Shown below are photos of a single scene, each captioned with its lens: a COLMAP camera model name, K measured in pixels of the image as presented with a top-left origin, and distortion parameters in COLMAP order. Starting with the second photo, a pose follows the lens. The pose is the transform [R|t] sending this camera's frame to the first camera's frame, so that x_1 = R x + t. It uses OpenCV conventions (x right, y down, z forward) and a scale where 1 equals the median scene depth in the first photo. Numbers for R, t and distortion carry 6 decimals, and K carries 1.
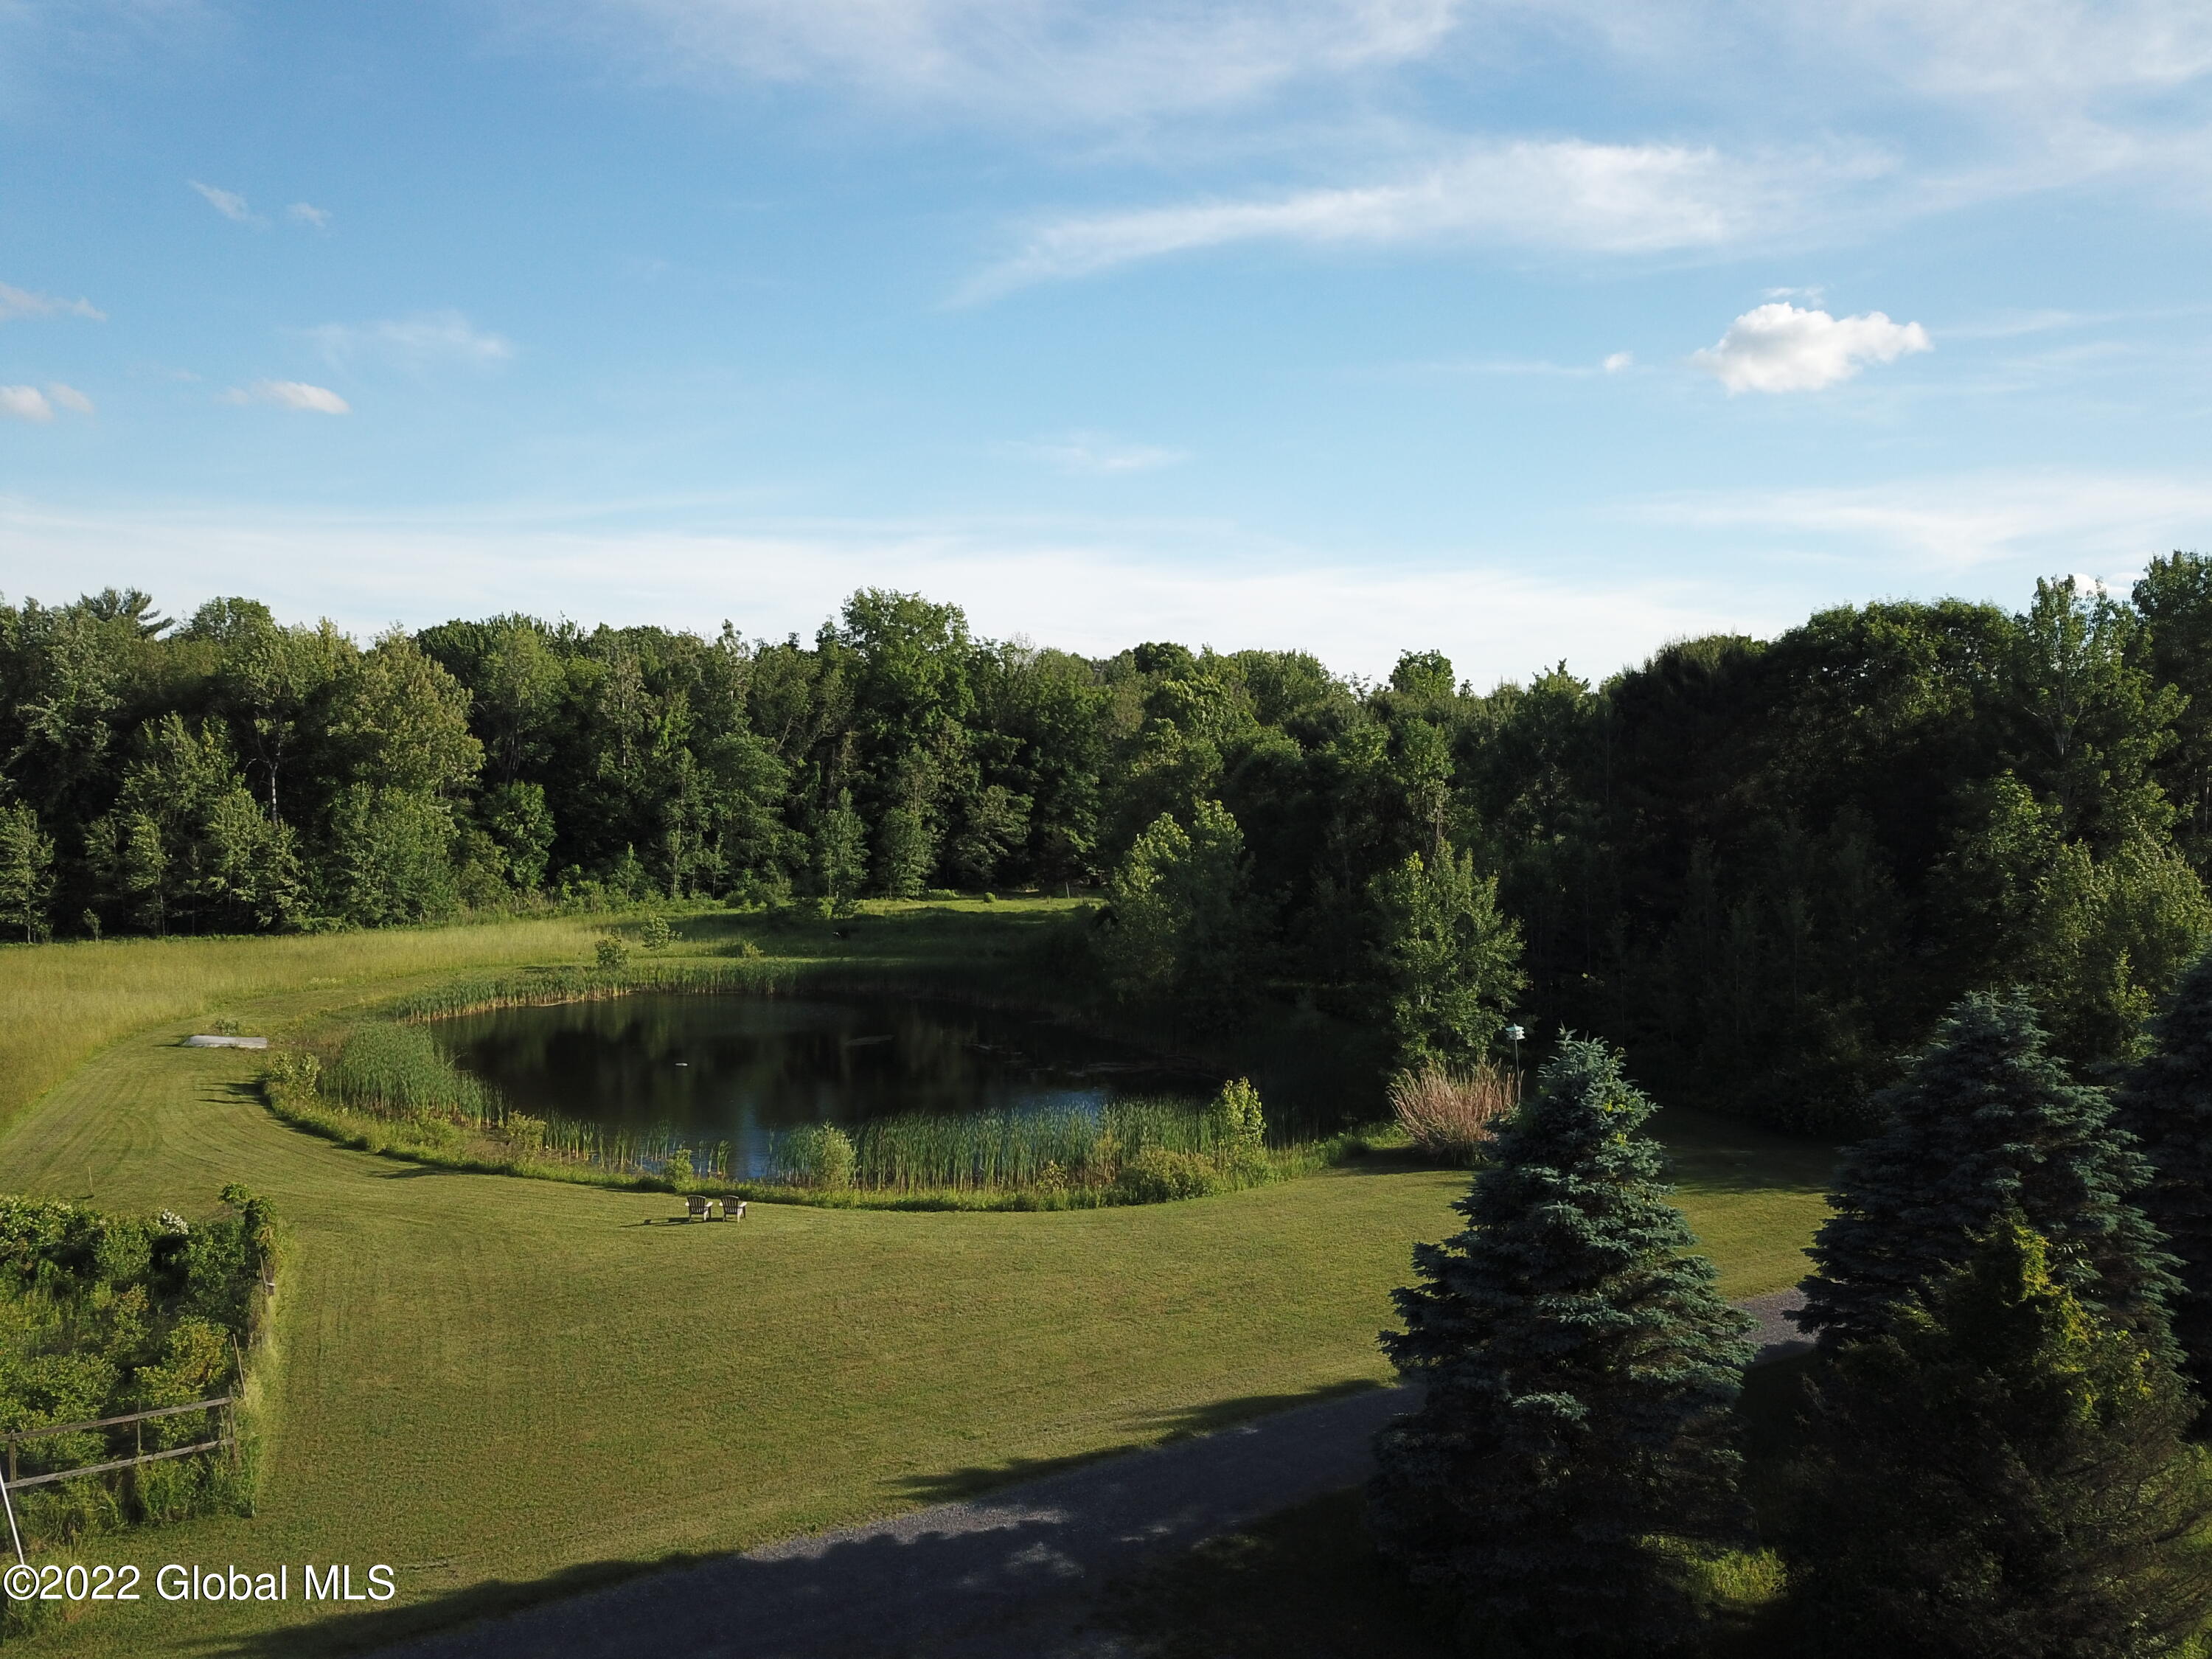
lens RADIAL K [[1692.1, 0, 1113.4], [0, 1692.1, 831.5], [0, 0, 1]] dist [0.002840, 0.002121]
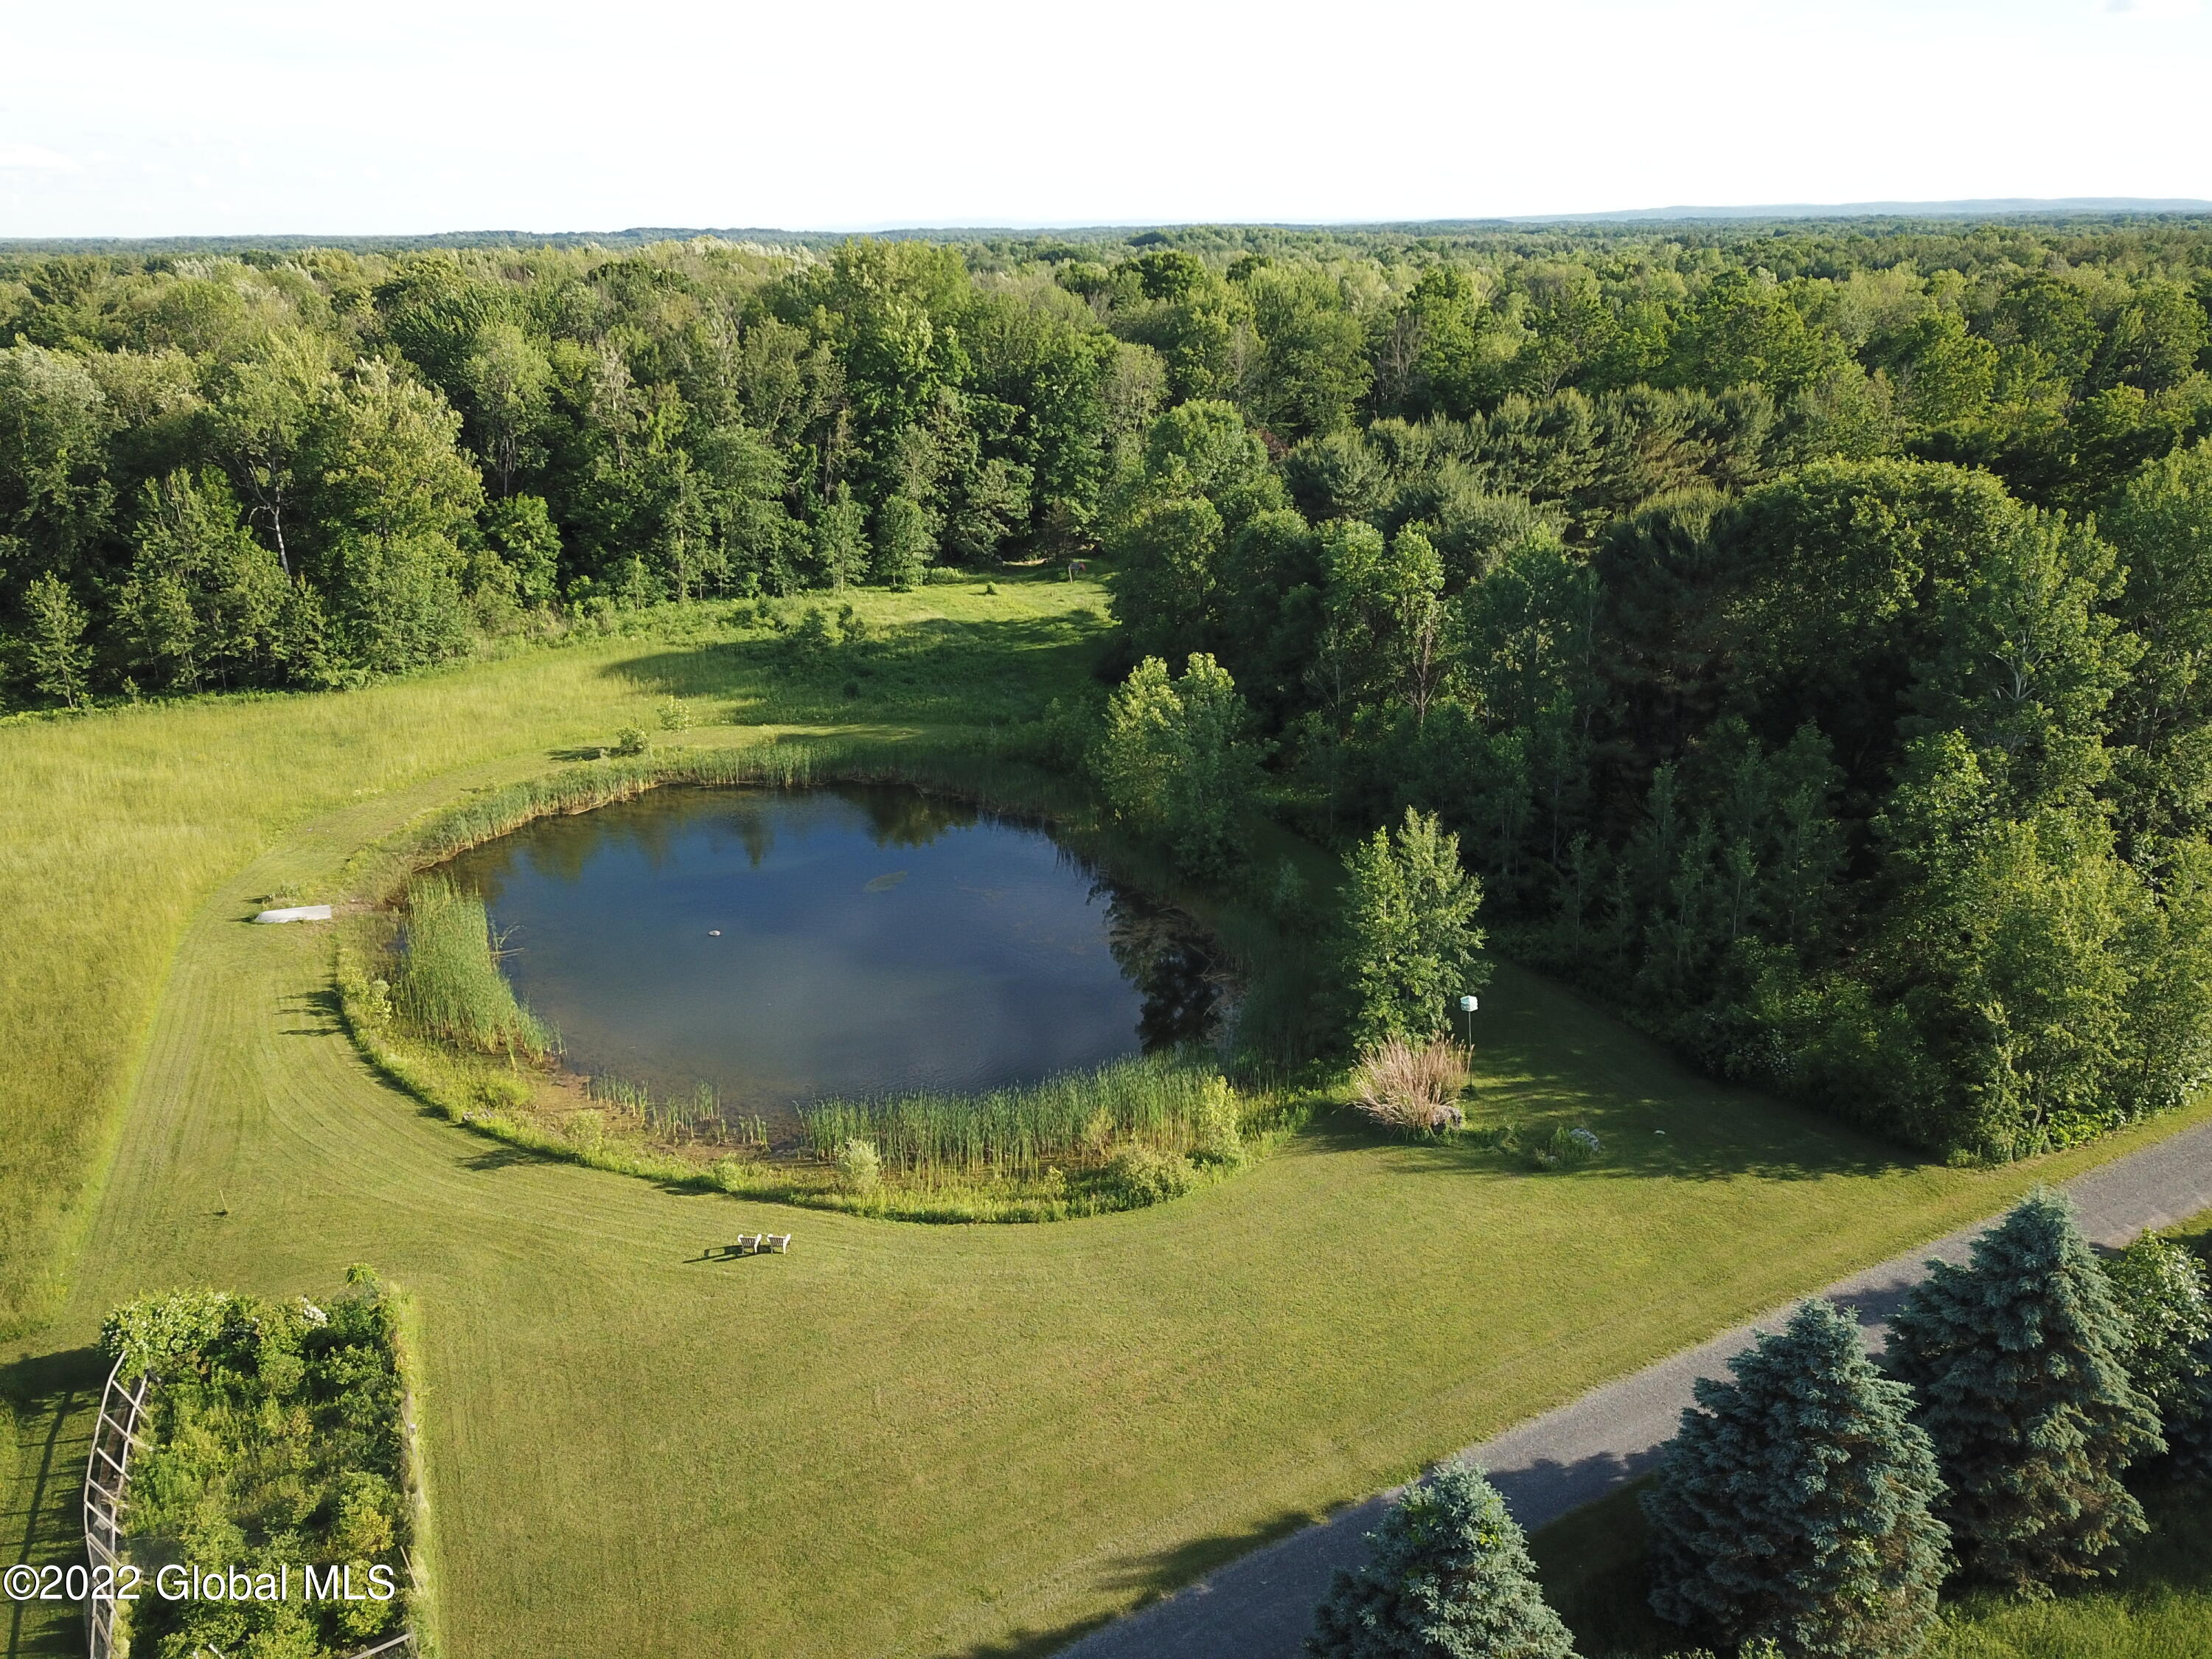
lens RADIAL K [[1692.1, 0, 1099.5], [0, 1692.1, 823.6], [0, 0, 1]] dist [0.002840, 0.002121]
pose [[0.999734, -0.015145, -0.017408, 0.006568], [0.019491, 0.958086, 0.285816, -0.119499], [0.012349, -0.286079, 0.958126, -0.010130]]
